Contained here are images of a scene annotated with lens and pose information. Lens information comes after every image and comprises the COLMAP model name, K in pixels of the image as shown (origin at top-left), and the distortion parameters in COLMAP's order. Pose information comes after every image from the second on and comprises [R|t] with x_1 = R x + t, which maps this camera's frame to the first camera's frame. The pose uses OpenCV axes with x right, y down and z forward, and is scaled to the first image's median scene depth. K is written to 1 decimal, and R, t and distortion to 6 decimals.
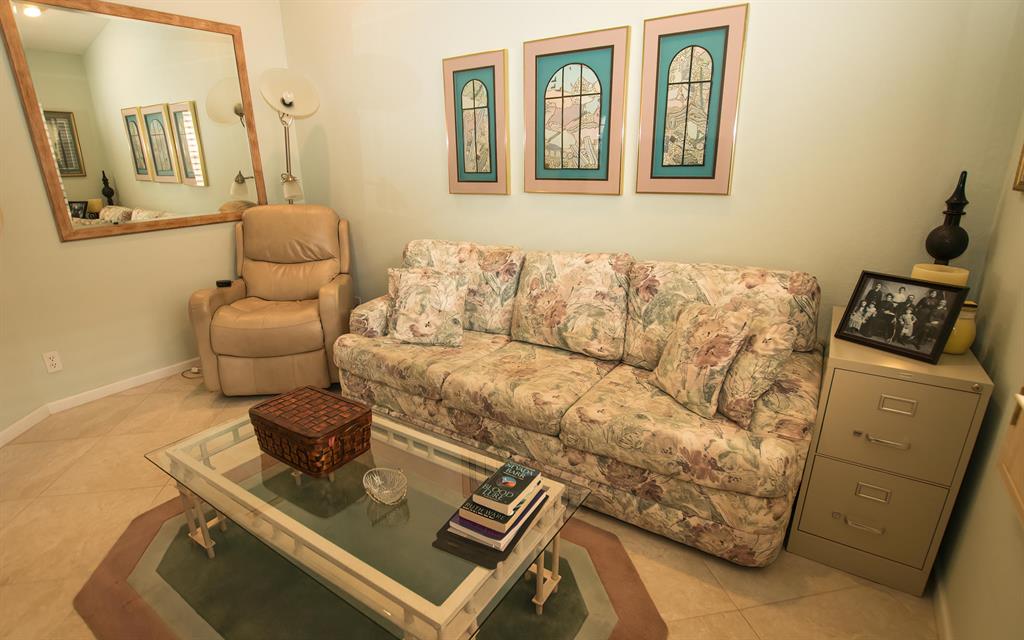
lens RADIAL K [[503.6, 0, 514.3], [0, 503.6, 326.8], [0, 0, 1]] dist [-0.029815, 0.000012]
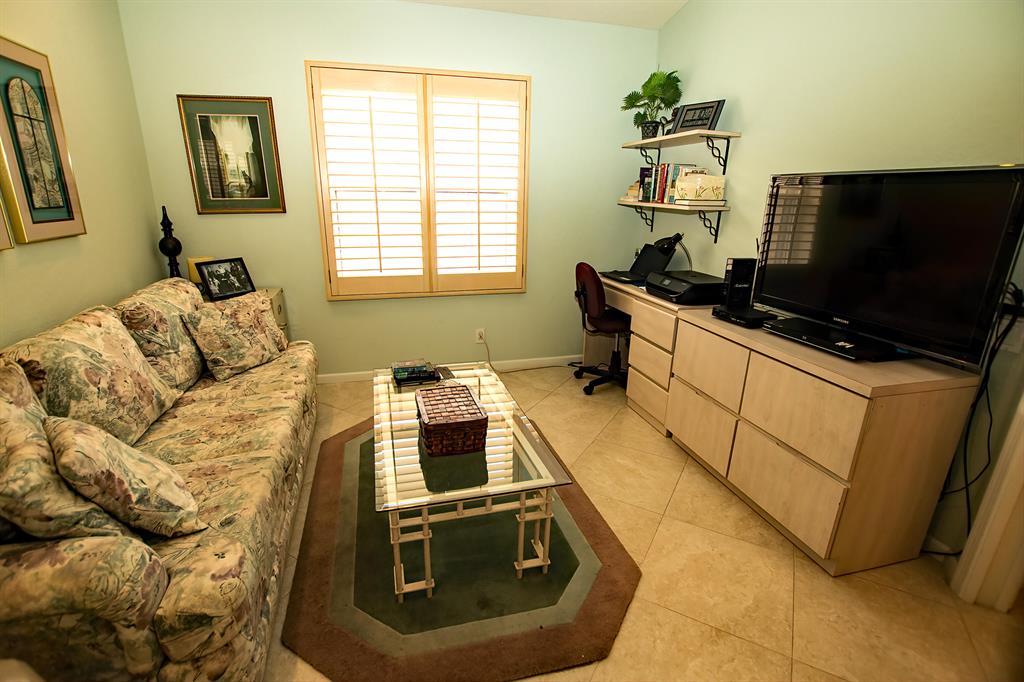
lens RADIAL K [[474.3, 0, 502.6], [0, 474.3, 343.7], [0, 0, 1]] dist [-0.028883, 0.004151]
pose [[-0.747407, -0.195017, 0.635100, -0.801154], [0.203044, 0.843158, 0.497854, -0.333772], [-0.632579, 0.501052, -0.590585, 1.005633]]
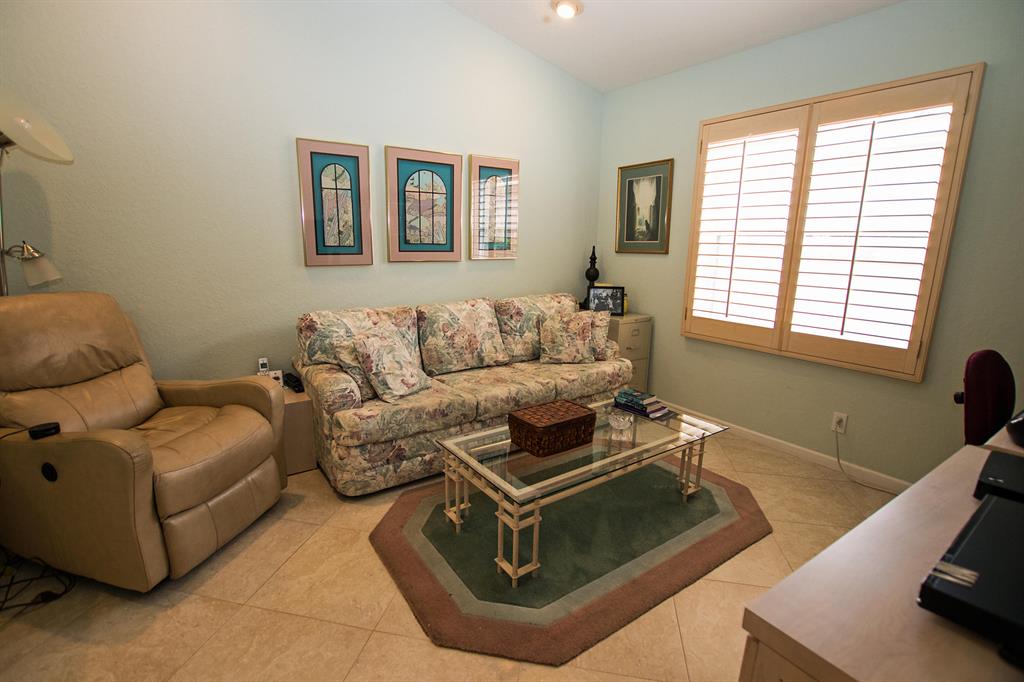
lens RADIAL K [[474.3, 0, 507.7], [0, 474.3, 344.6], [0, 0, 1]] dist [-0.028883, 0.004151]
pose [[0.368512, -0.180794, 0.911873, -1.063360], [0.269651, 0.959523, 0.081268, -0.100728], [-0.889656, 0.215940, 0.402347, 0.358831]]
